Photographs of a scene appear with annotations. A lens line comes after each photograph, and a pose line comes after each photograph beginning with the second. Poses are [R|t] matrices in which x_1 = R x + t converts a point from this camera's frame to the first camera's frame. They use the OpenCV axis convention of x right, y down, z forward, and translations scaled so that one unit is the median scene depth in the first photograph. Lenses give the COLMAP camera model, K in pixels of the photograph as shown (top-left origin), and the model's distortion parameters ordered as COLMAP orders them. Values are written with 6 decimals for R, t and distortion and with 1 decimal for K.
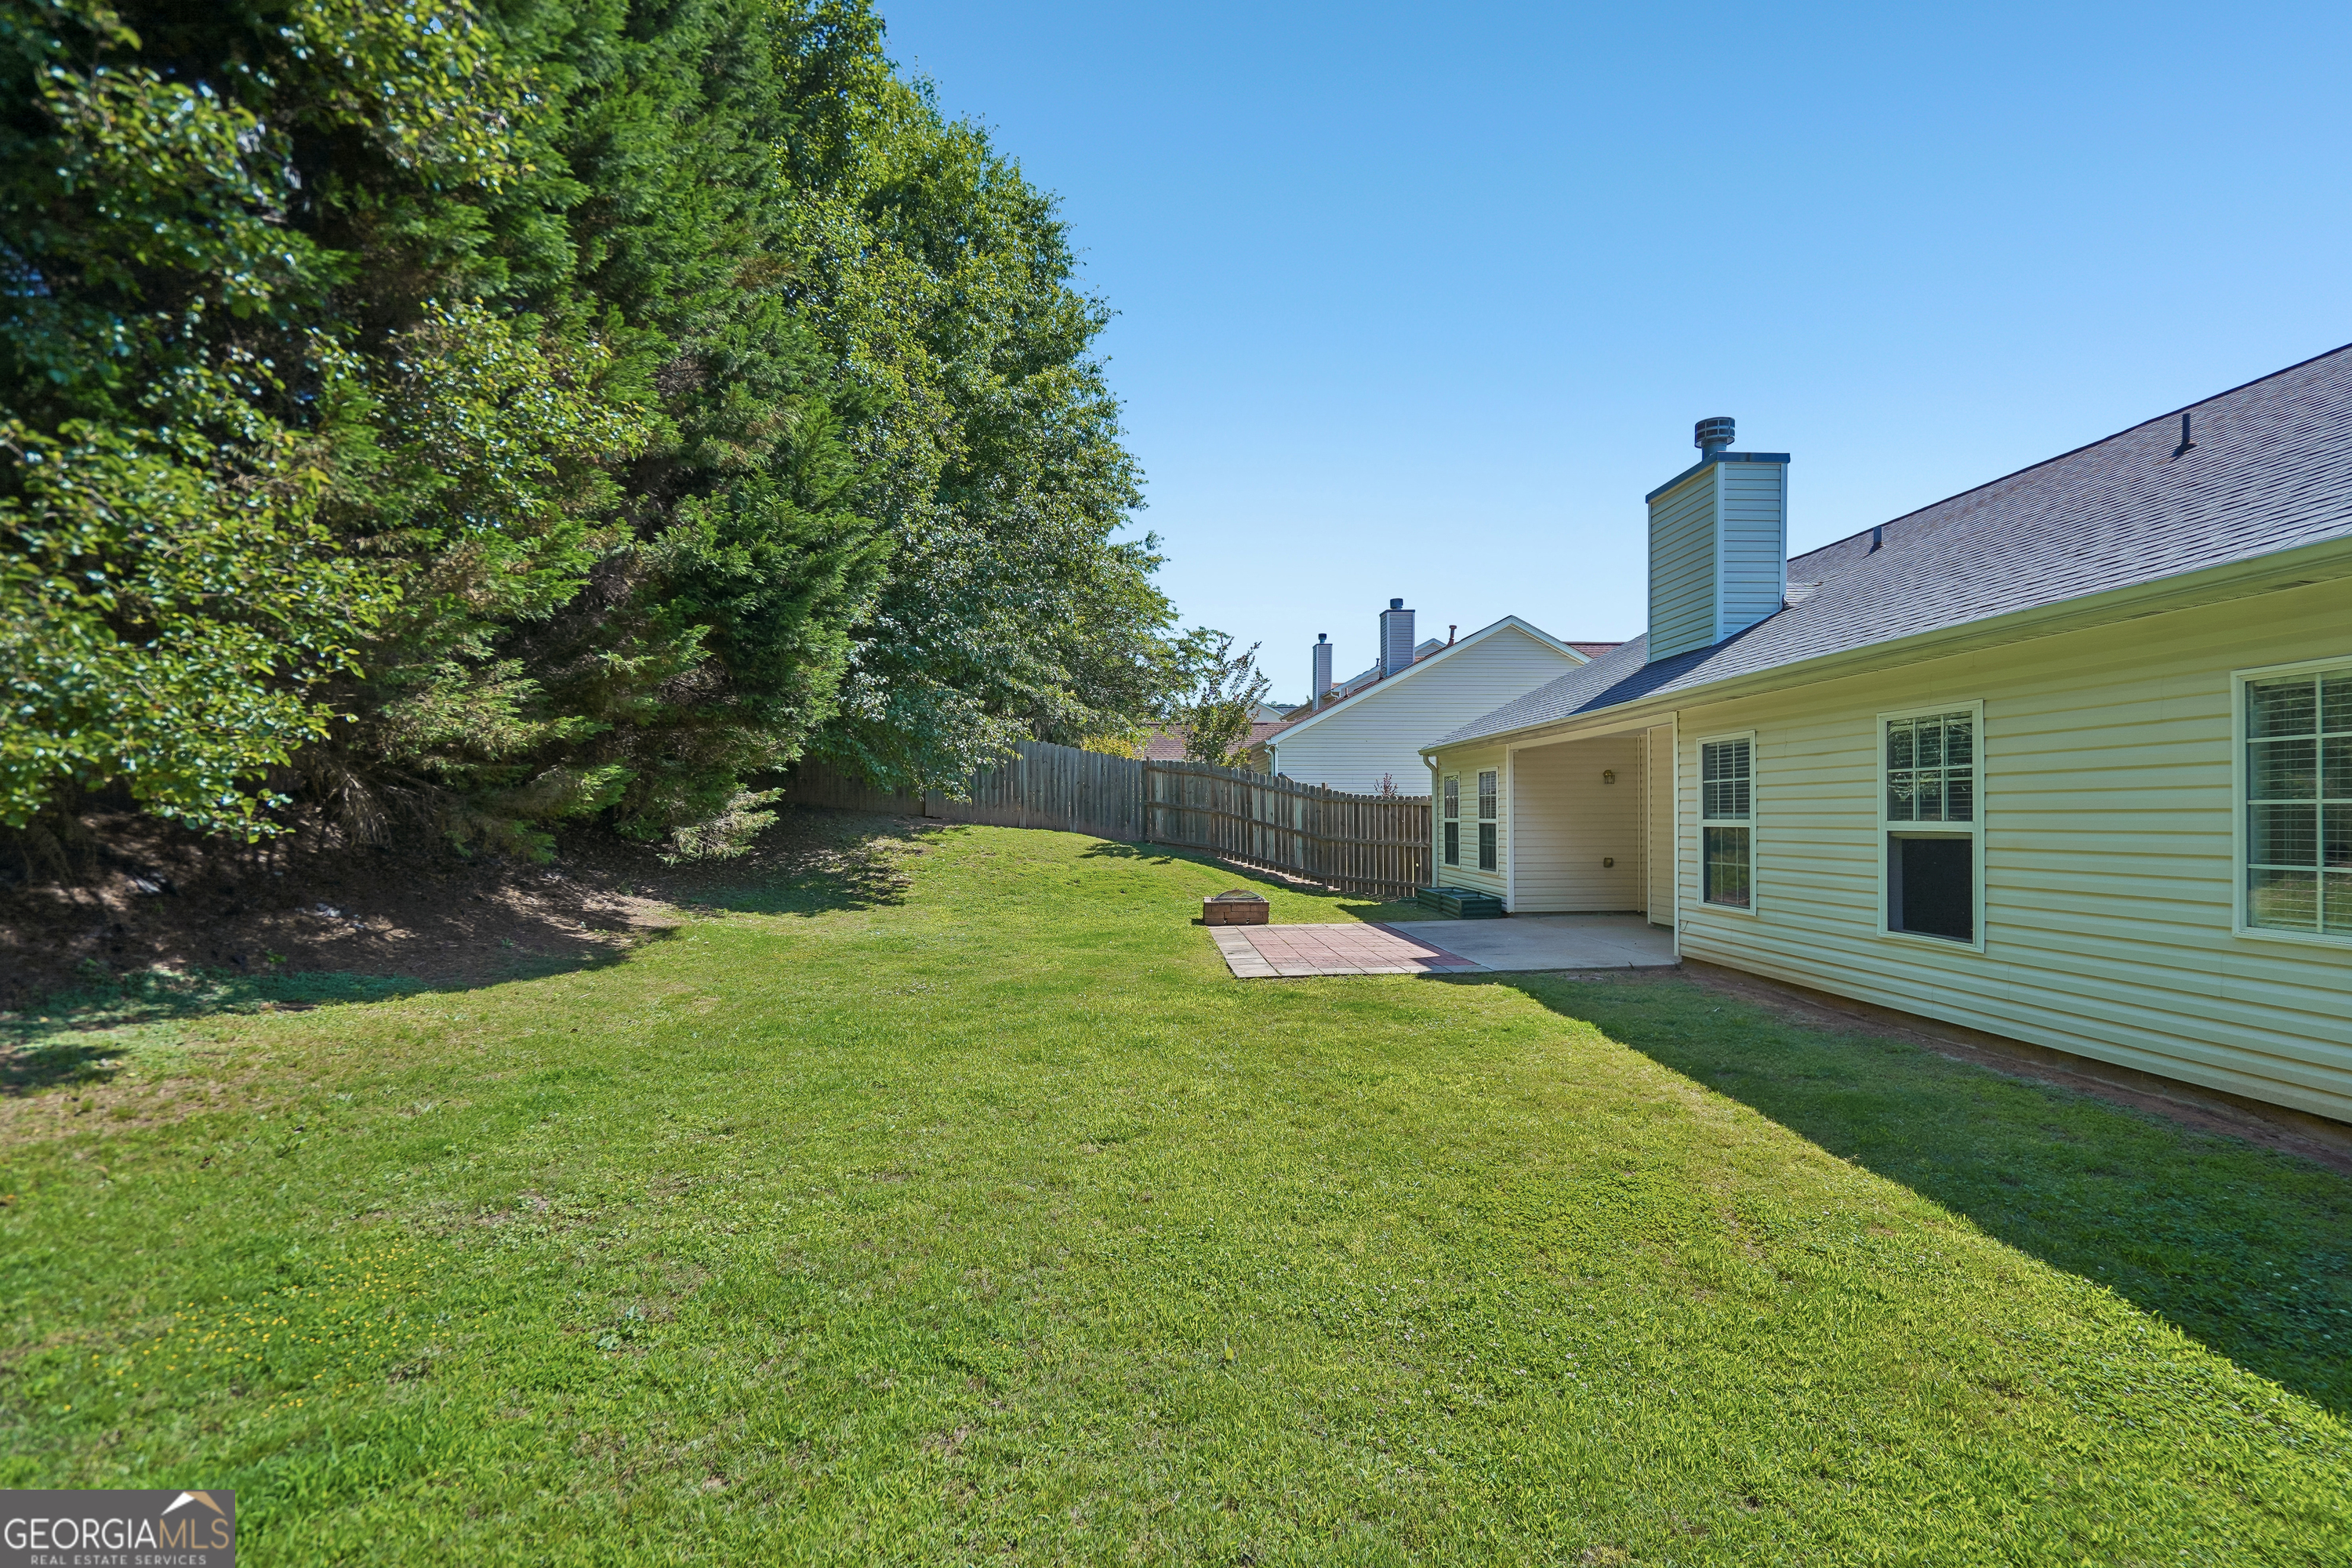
lens RADIAL K [[1090.1, 0, 1176.6], [0, 1090.1, 827.4], [0, 0, 1]] dist [-0.002817, 0.000700]
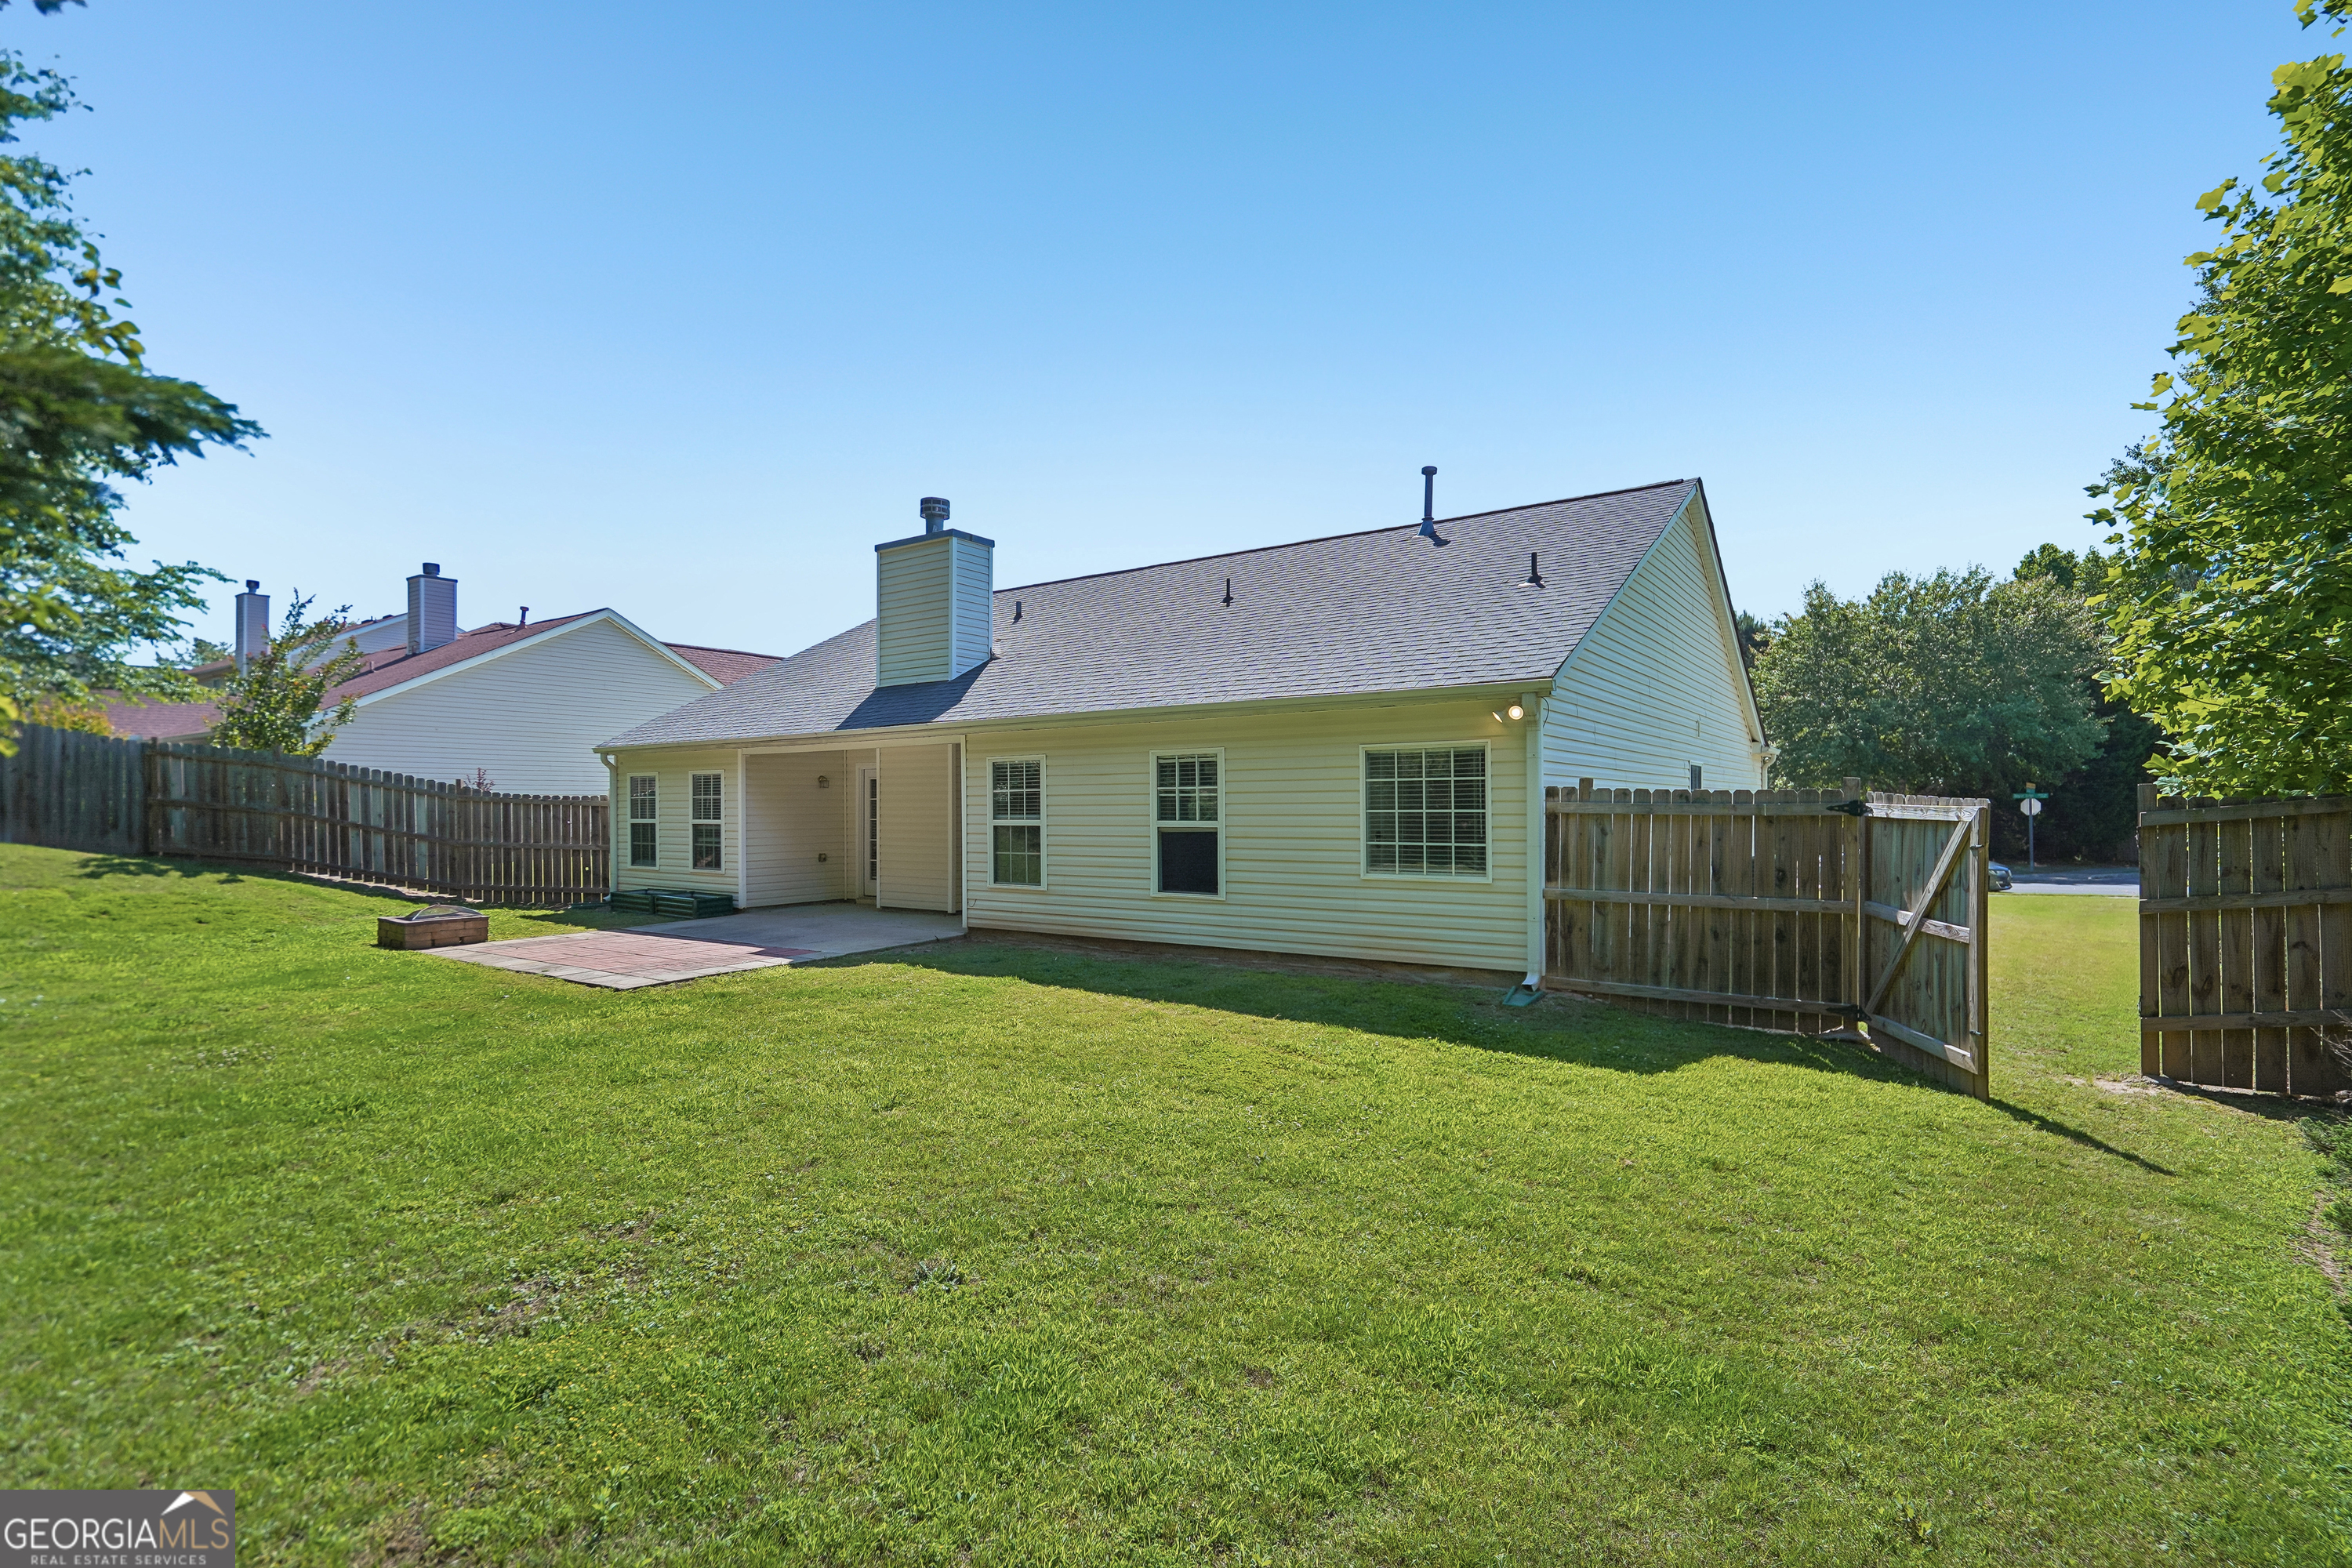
lens RADIAL K [[1095.7, 0, 1179.9], [0, 1095.7, 825.2], [0, 0, 1]] dist [-0.003743, -0.000036]
pose [[0.599126, -0.011317, 0.800575, -0.366305], [0.010730, 0.999924, 0.006105, -0.005670], [-0.800583, 0.004932, 0.599201, 0.030186]]
